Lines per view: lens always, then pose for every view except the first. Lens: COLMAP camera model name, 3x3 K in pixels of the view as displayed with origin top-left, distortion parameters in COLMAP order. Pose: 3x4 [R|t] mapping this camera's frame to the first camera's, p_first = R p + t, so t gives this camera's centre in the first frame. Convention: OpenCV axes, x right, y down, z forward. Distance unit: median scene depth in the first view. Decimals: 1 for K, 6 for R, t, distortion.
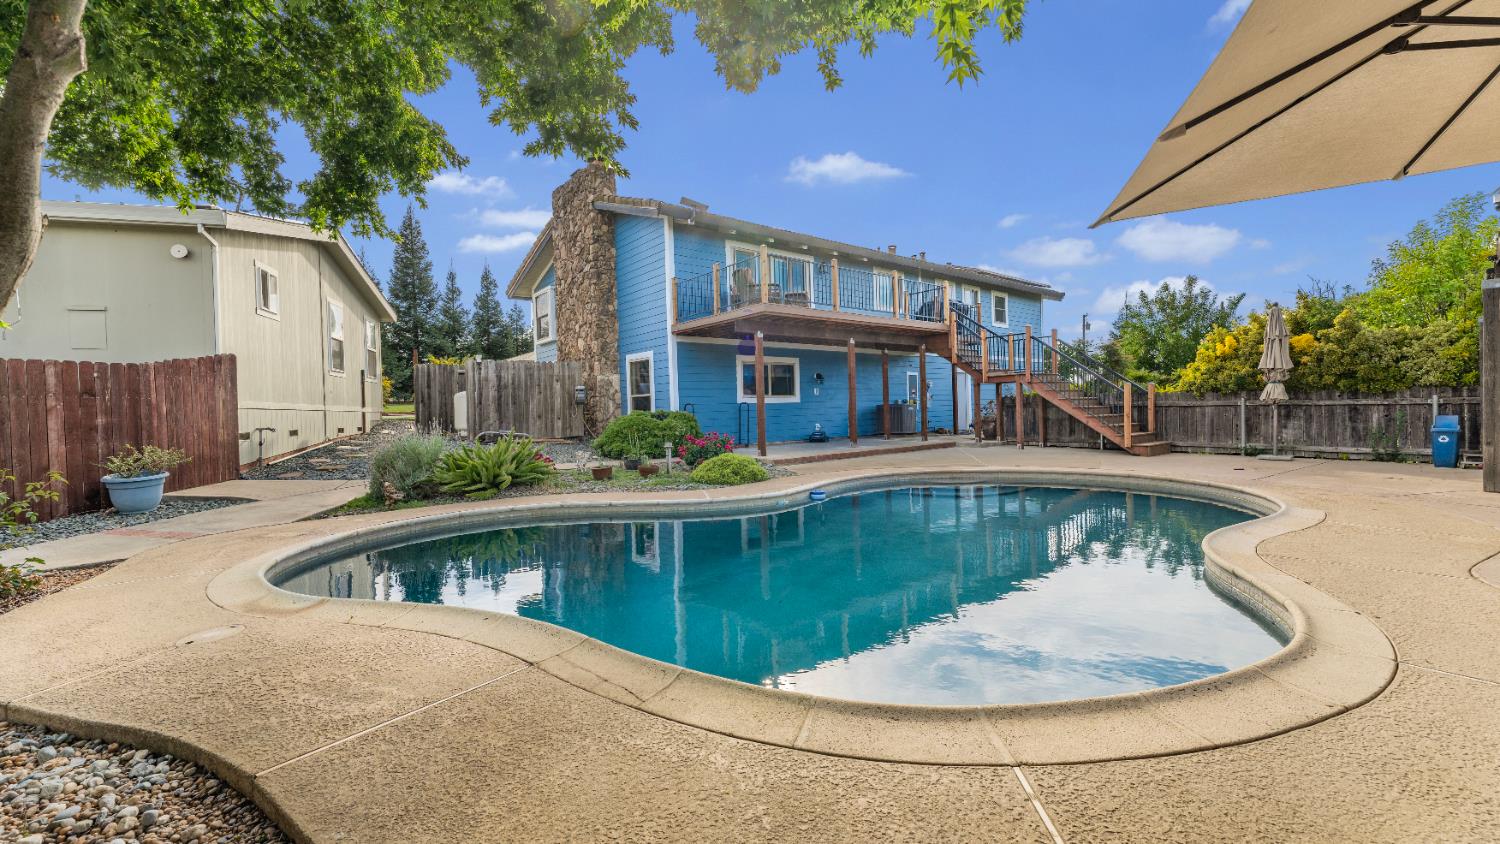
lens RADIAL K [[593.8, 0, 750.0], [0, 593.8, 422.0], [0, 0, 1]] dist [0.000504, 0.000096]
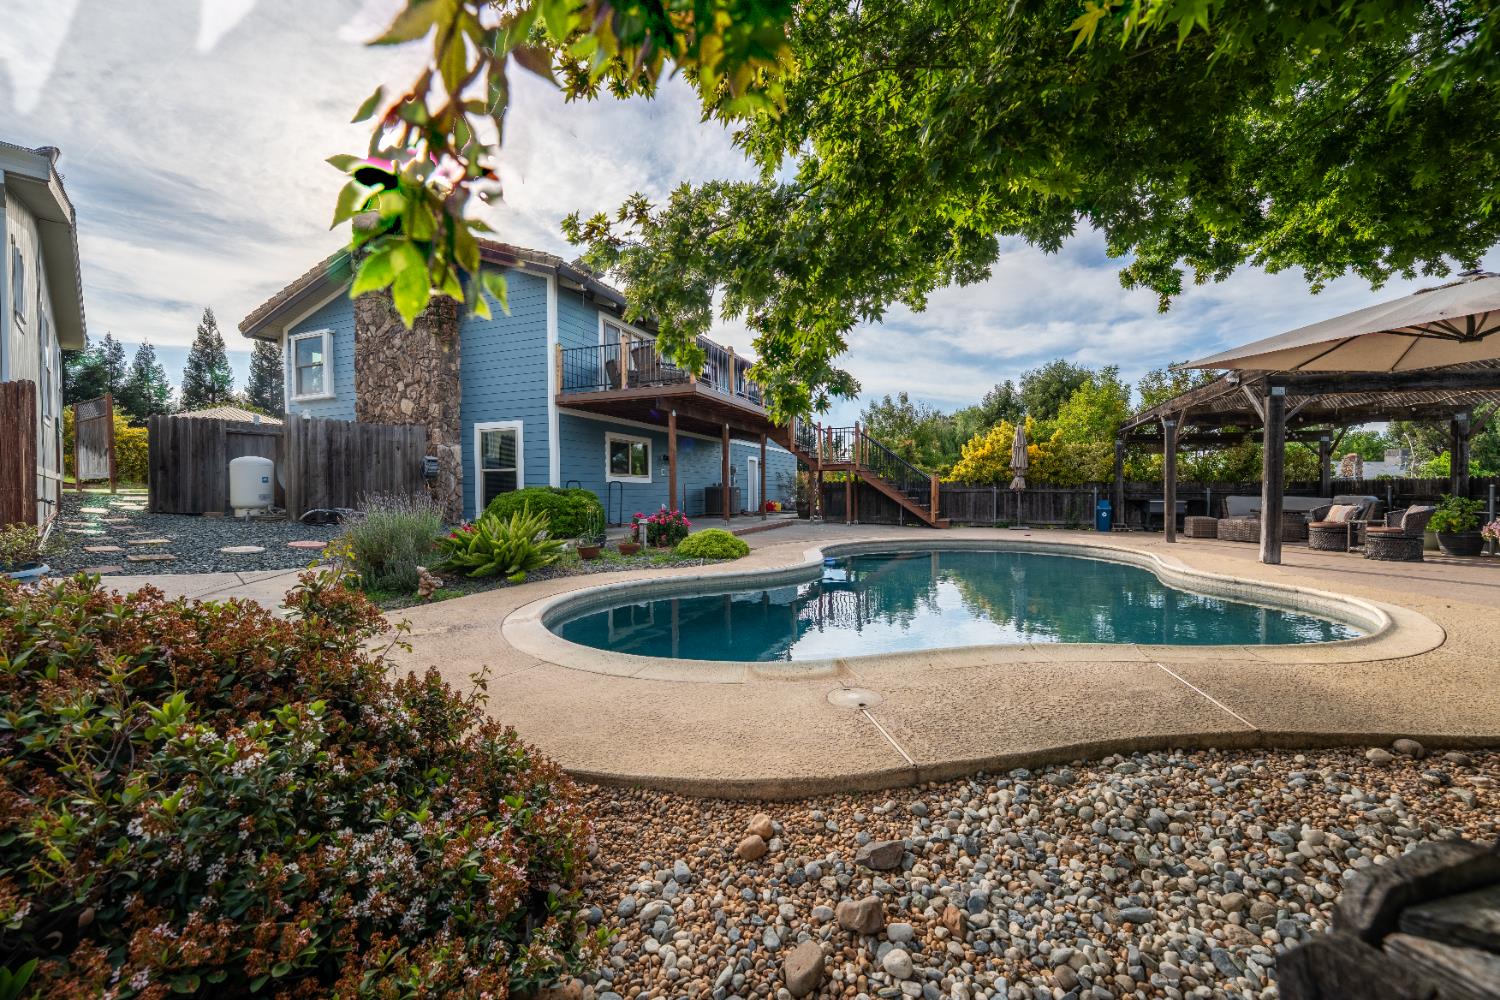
lens RADIAL K [[597.3, 0, 750.0], [0, 597.3, 500.0], [0, 0, 1]] dist [-0.023383, 0.000019]
pose [[0.866260, 0.012098, 0.499447, -0.311002], [-0.003866, 0.999839, -0.017515, 0.013803], [-0.499579, 0.013242, 0.866167, 0.053780]]
